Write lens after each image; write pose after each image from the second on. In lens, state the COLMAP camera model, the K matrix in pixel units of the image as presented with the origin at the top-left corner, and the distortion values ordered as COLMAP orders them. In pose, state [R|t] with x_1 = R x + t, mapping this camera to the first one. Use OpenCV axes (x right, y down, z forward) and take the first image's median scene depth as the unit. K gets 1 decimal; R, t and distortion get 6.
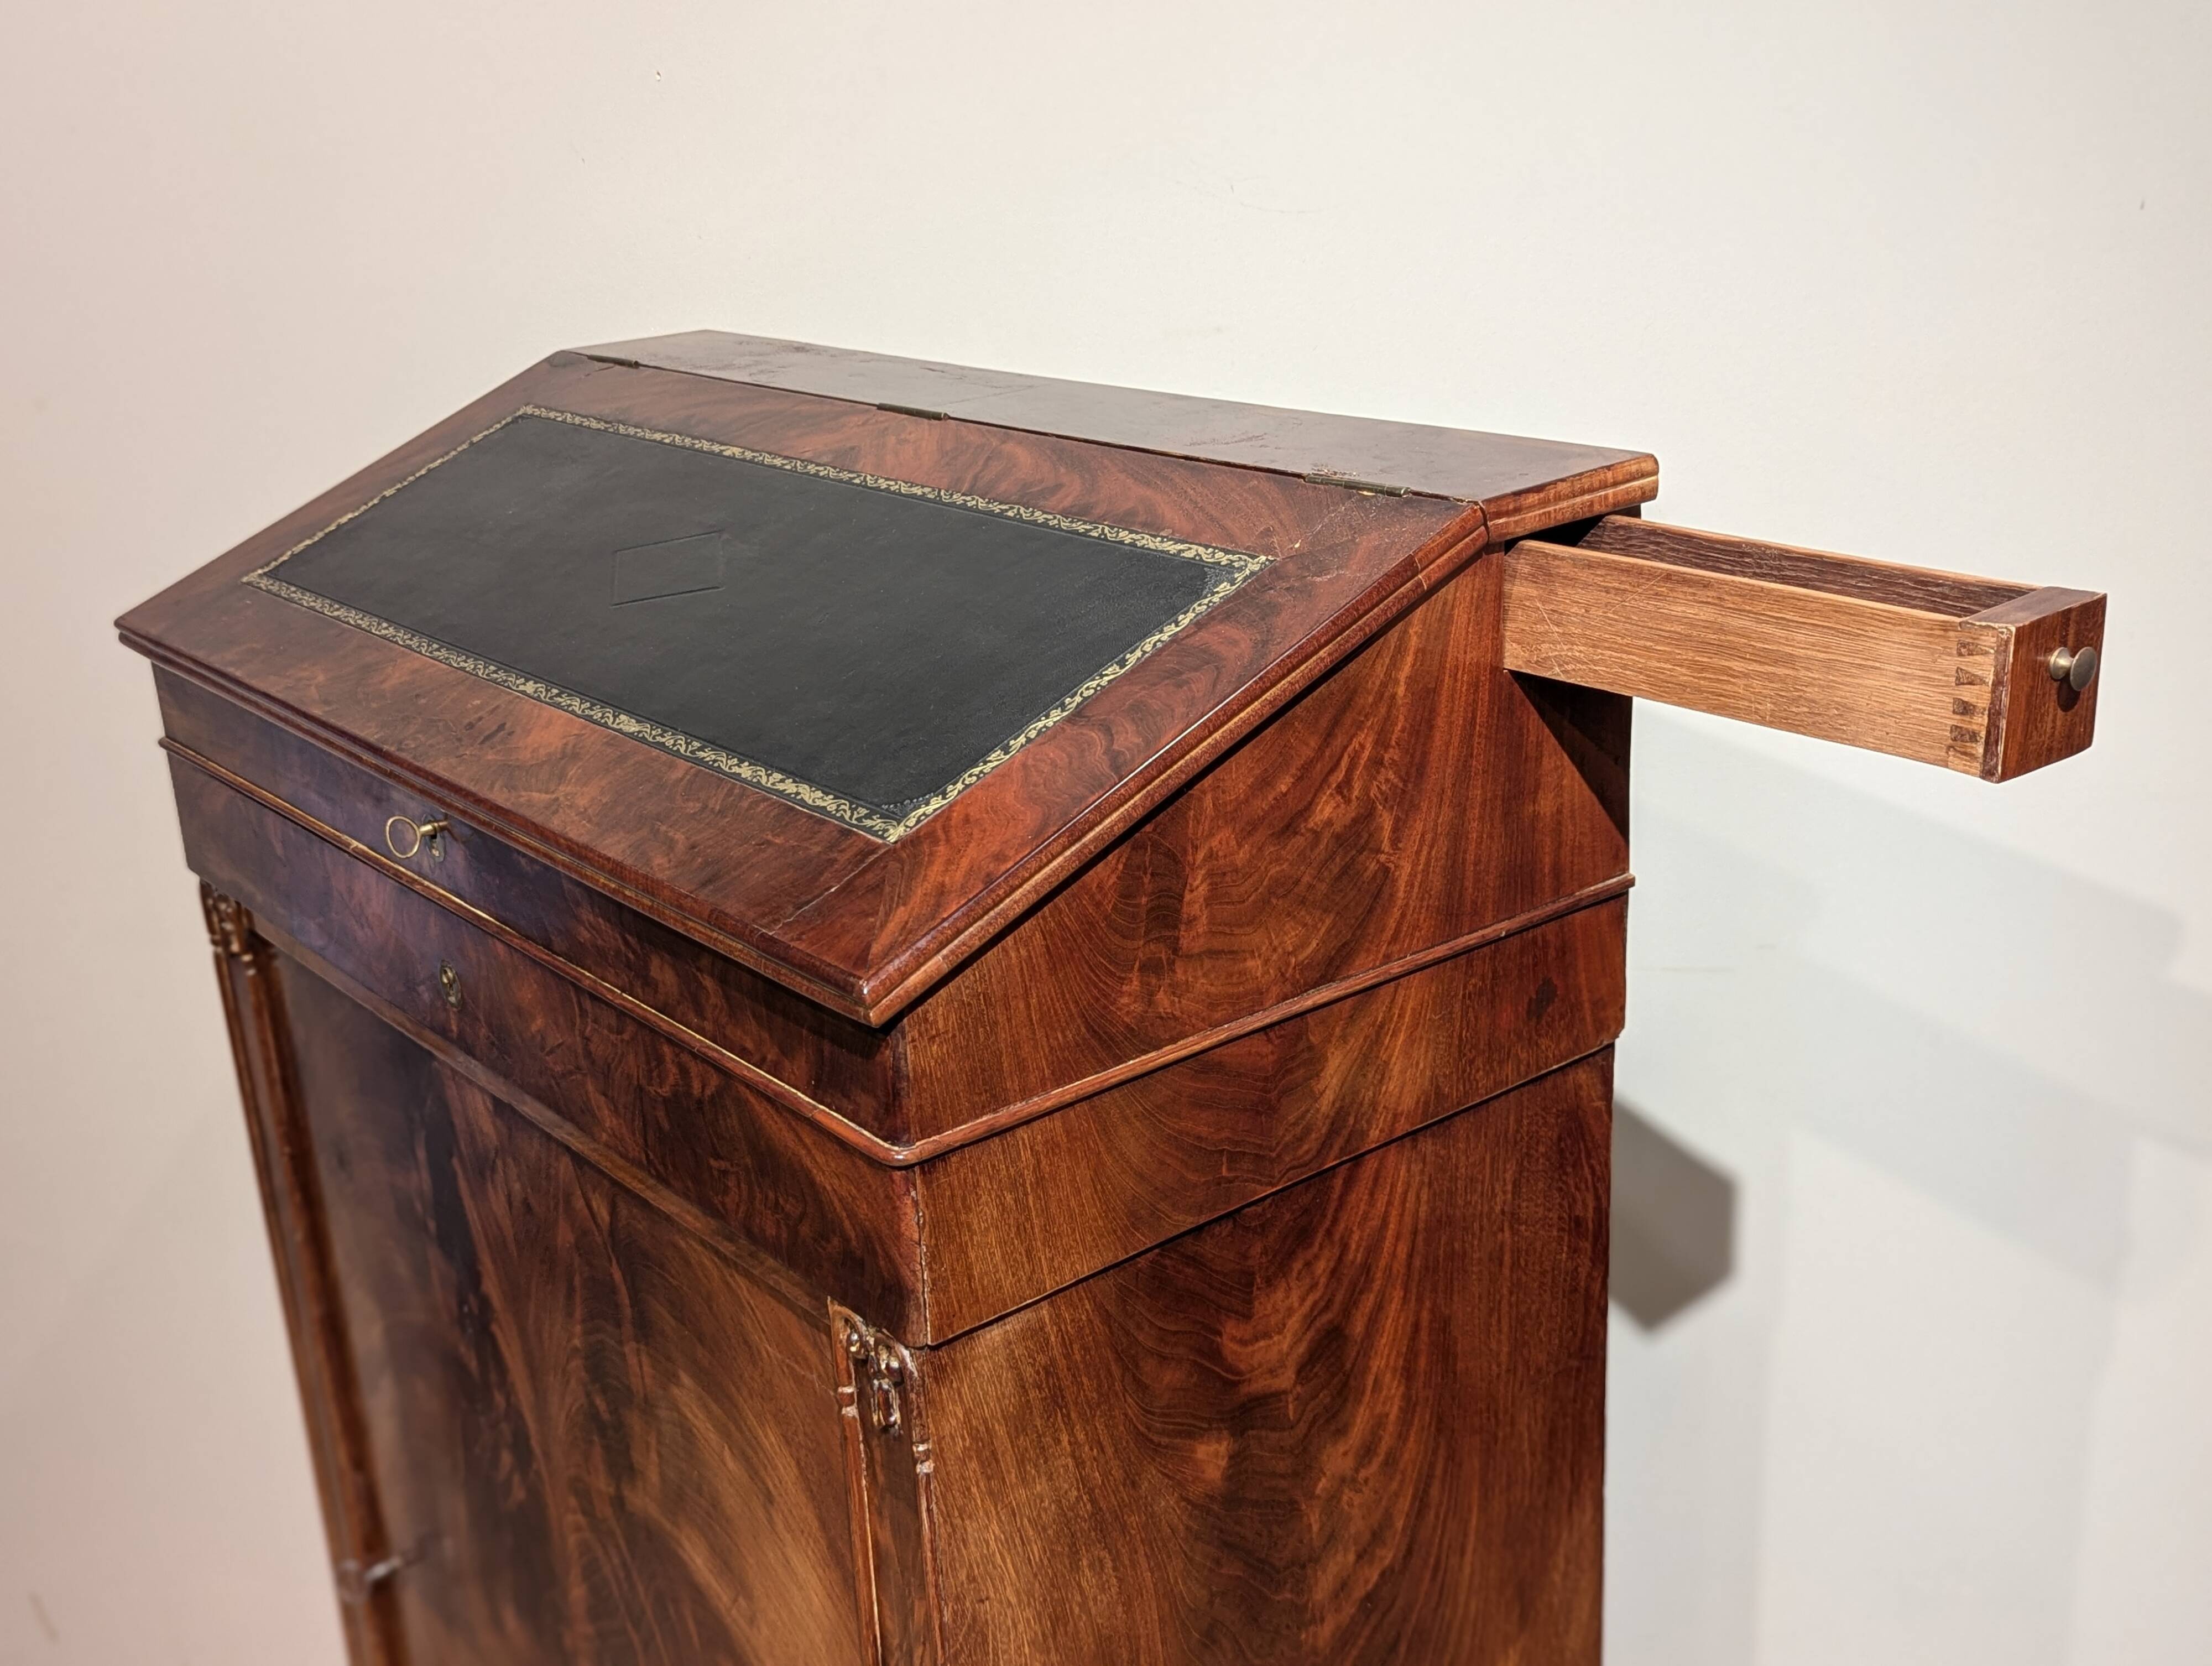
lens RADIAL K [[2400.6, 0, 1129.0], [0, 2400.6, 853.8], [0, 0, 1]] dist [0.036828, 0.000000]
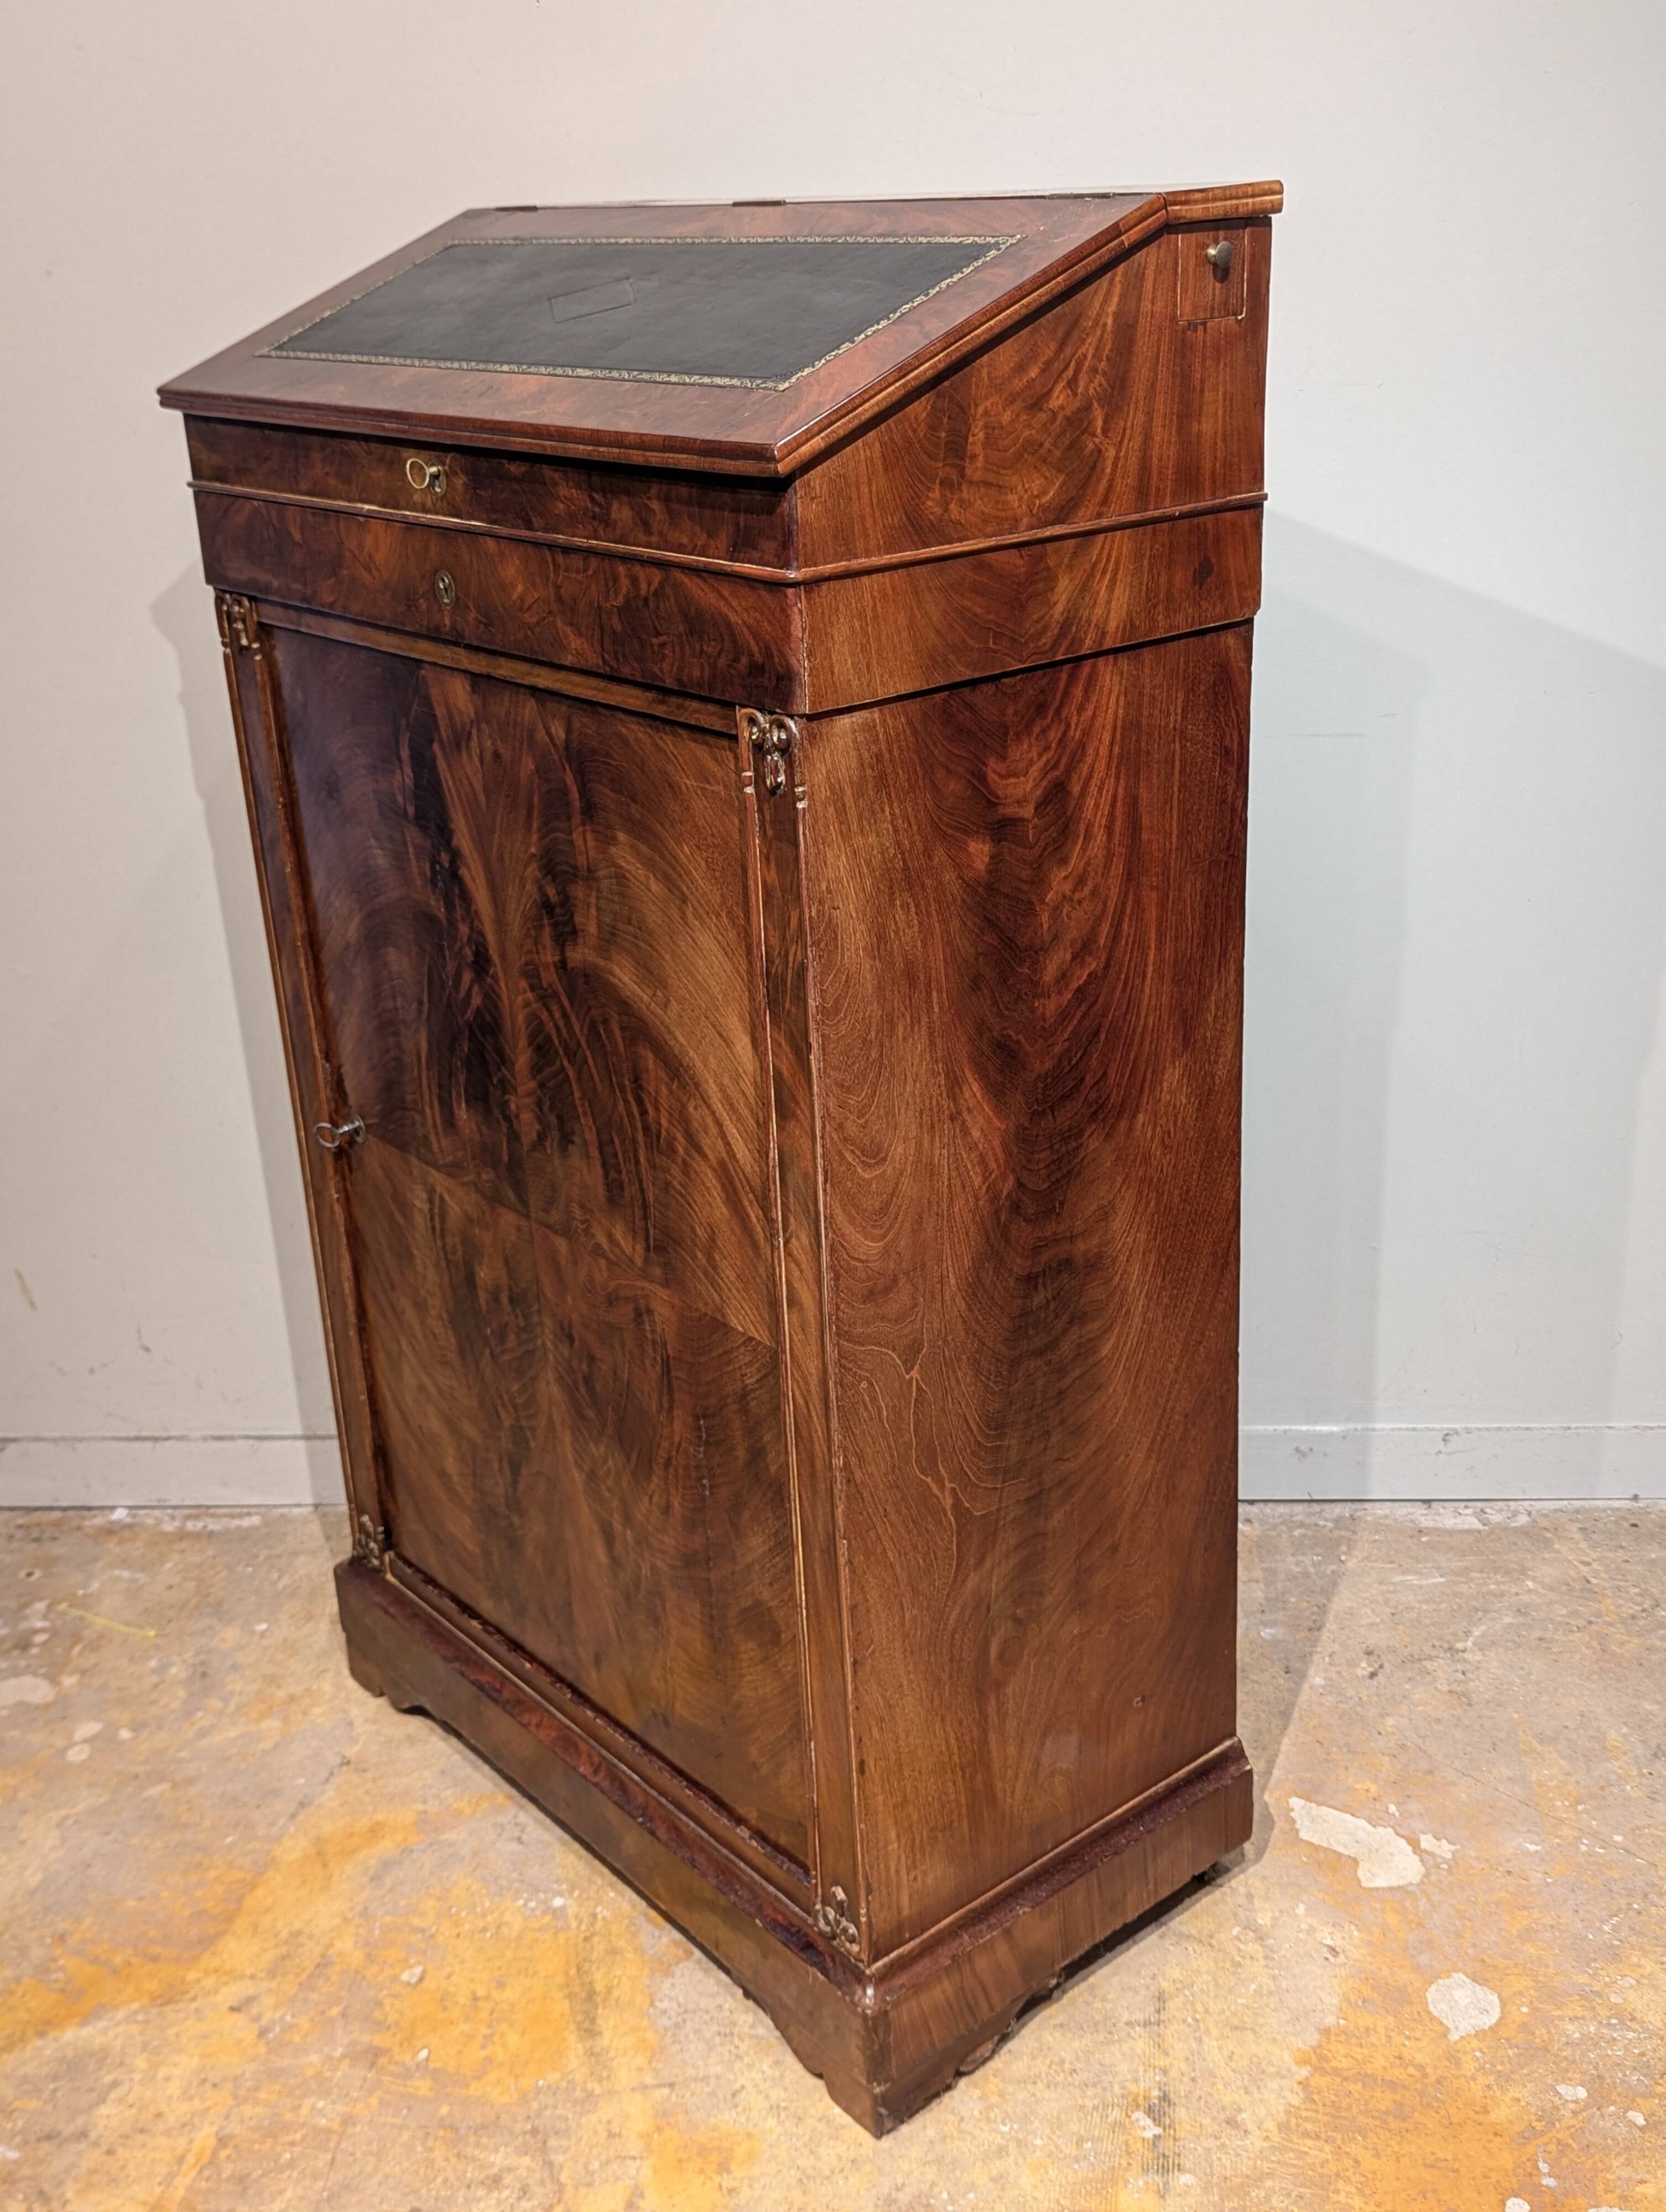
lens RADIAL K [[2400.6, 0, 881.4], [0, 2400.6, 1191.5], [0, 0, 1]] dist [0.036828, 0.000000]
pose [[0.999820, 0.002212, 0.018859, -0.054114], [-0.003379, 0.998064, 0.062101, 0.359274], [-0.018685, -0.062154, 0.997892, -0.511604]]
